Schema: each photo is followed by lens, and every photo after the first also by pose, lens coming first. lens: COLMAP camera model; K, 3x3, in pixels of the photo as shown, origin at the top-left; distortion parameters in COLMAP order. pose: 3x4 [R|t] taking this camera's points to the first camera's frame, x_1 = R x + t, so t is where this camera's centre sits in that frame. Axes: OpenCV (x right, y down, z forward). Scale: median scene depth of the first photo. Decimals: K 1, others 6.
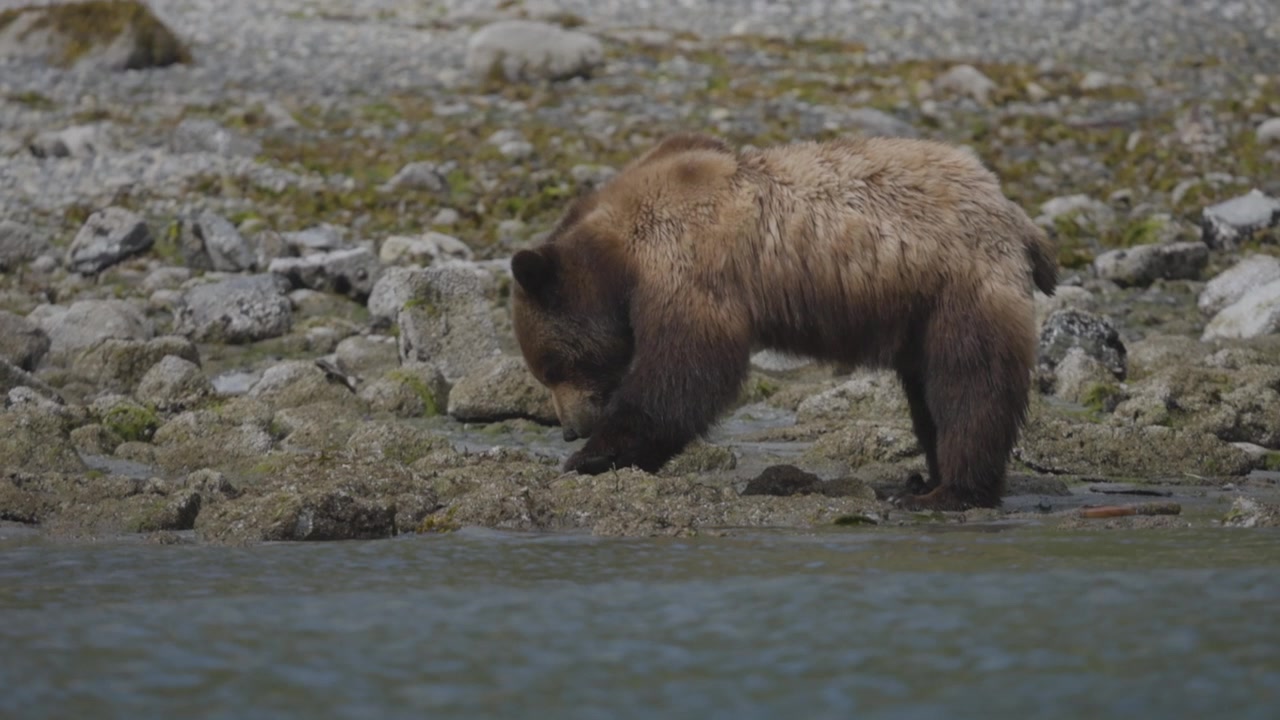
lens RADIAL K [[2466.2, 0, 640.0], [0, 2466.2, 360.0], [0, 0, 1]] dist [0.160741, 0.023388]
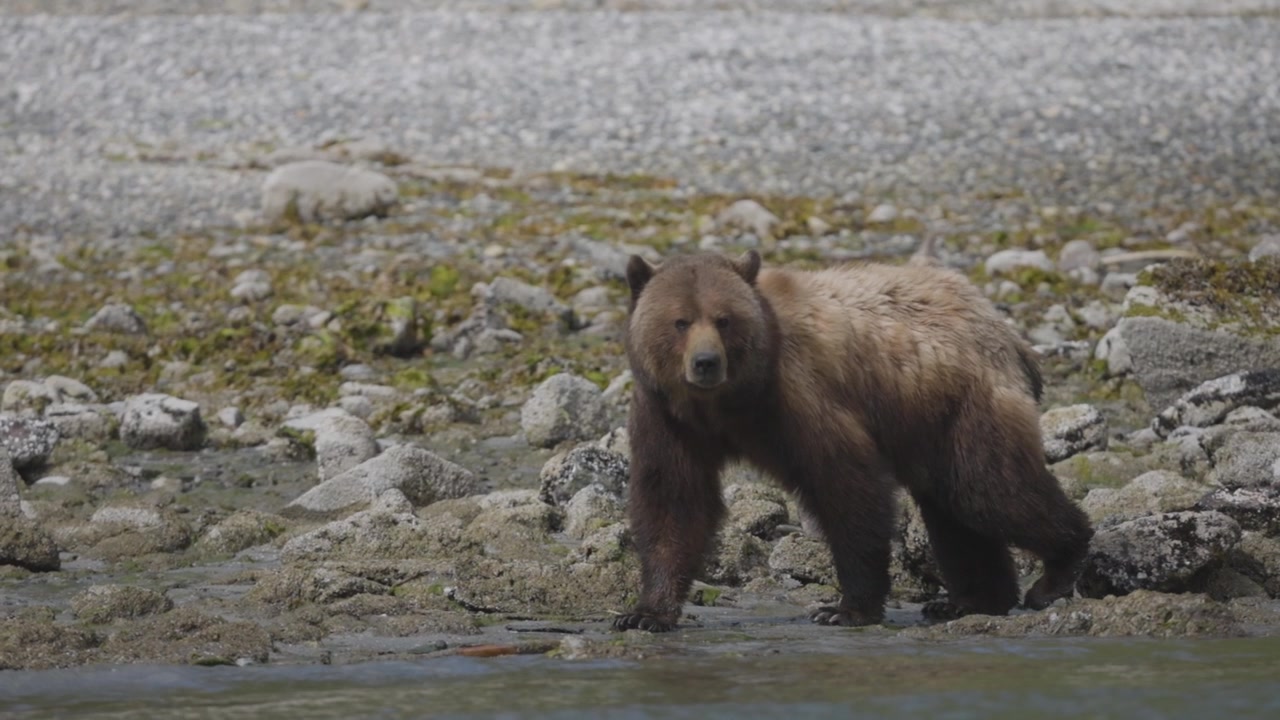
lens RADIAL K [[2466.2, 0, 640.0], [0, 2466.2, 360.0], [0, 0, 1]] dist [0.160741, 0.023388]
pose [[0.999891, -0.013115, -0.006746, 0.201997], [0.012740, 0.998522, -0.052835, -0.002240], [0.007429, 0.052743, 0.998580, -0.006785]]
